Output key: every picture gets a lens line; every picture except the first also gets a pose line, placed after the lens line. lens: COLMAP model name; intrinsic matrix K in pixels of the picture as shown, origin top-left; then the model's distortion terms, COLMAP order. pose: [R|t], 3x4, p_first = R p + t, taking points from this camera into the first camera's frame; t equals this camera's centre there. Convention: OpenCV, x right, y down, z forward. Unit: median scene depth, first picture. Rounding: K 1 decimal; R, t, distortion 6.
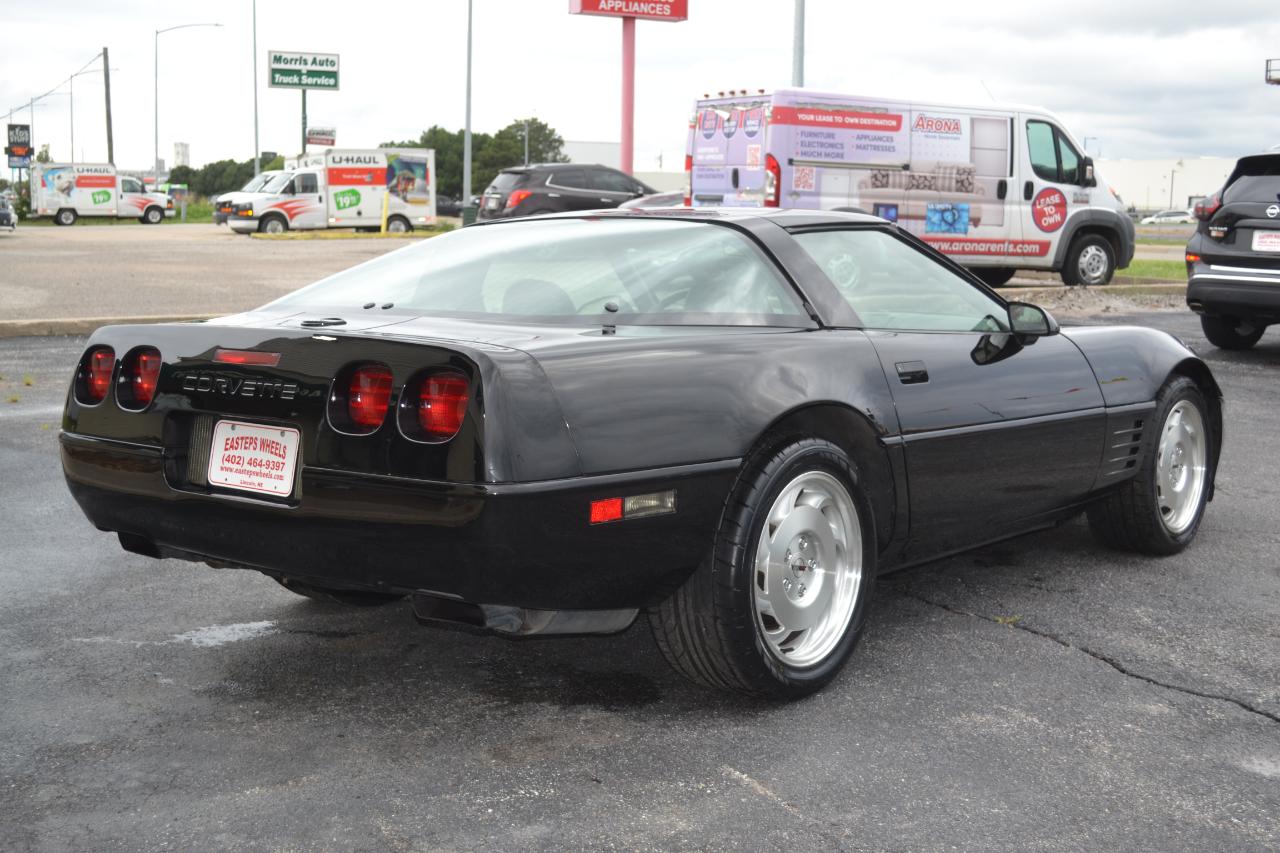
lens RADIAL K [[1595.8, 0, 640.0], [0, 1595.8, 426.5], [0, 0, 1]] dist [-0.043616, 0.053296]
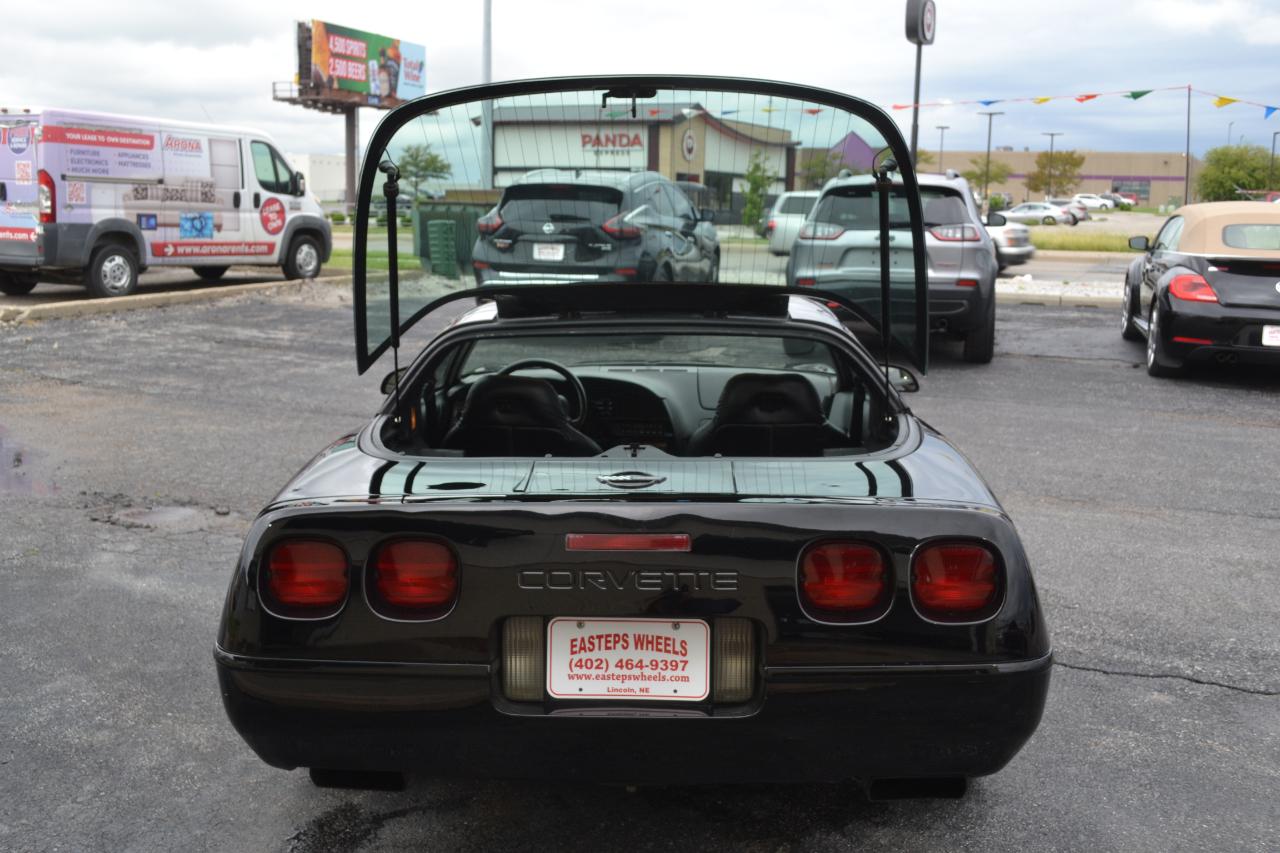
lens RADIAL K [[1265.4, 0, 640.0], [0, 1265.4, 426.5], [0, 0, 1]] dist [-0.094869, 0.017398]
pose [[0.798578, -0.099091, 0.593679, -0.105176], [0.072506, 0.995010, 0.068547, -0.024772], [-0.597508, -0.011695, 0.801777, 0.081243]]
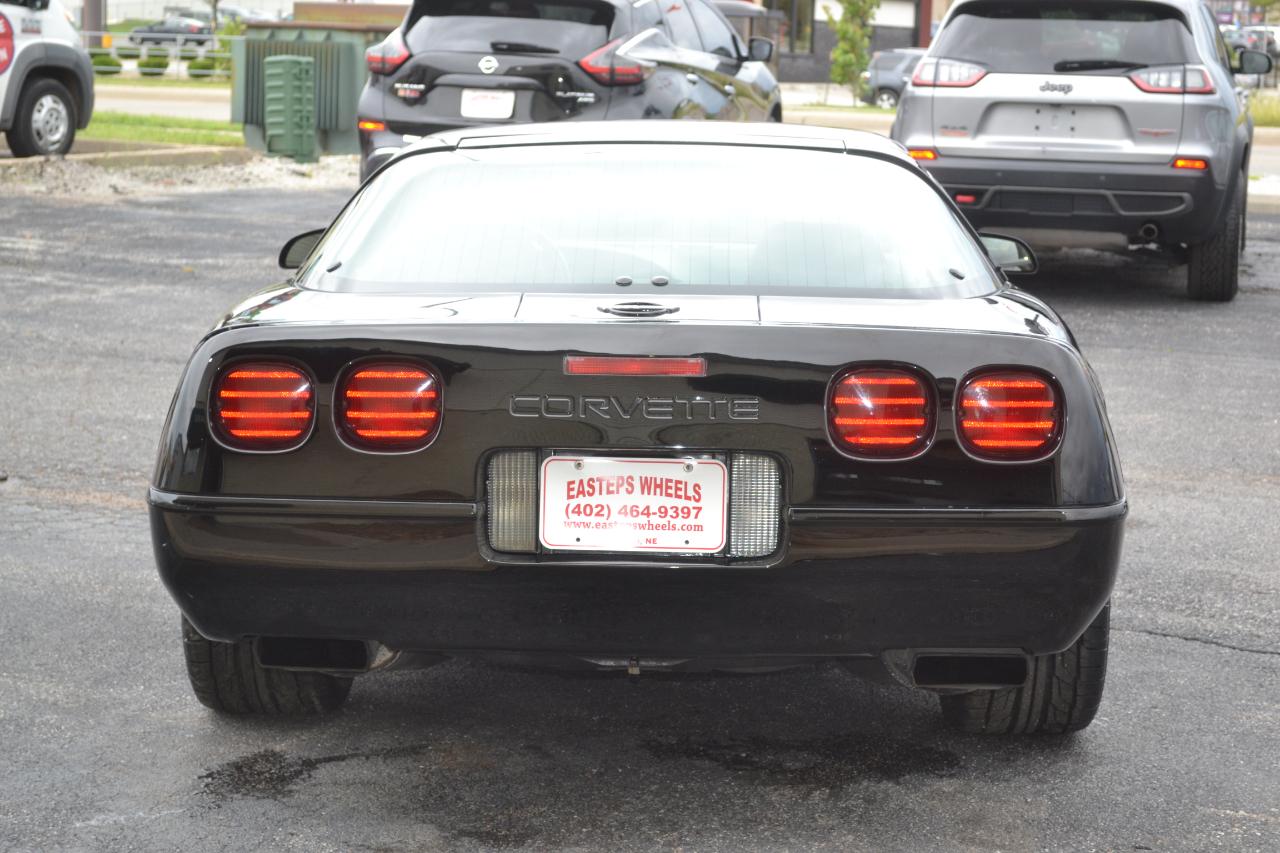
lens RADIAL K [[2394.2, 0, 640.0], [0, 2394.2, 426.5], [0, 0, 1]] dist [-0.085880, 0.295853]
pose [[0.798576, -0.079952, 0.596560, -0.150883], [0.059546, 0.996770, 0.053879, -0.012571], [-0.598941, -0.007503, 0.800758, 0.023219]]
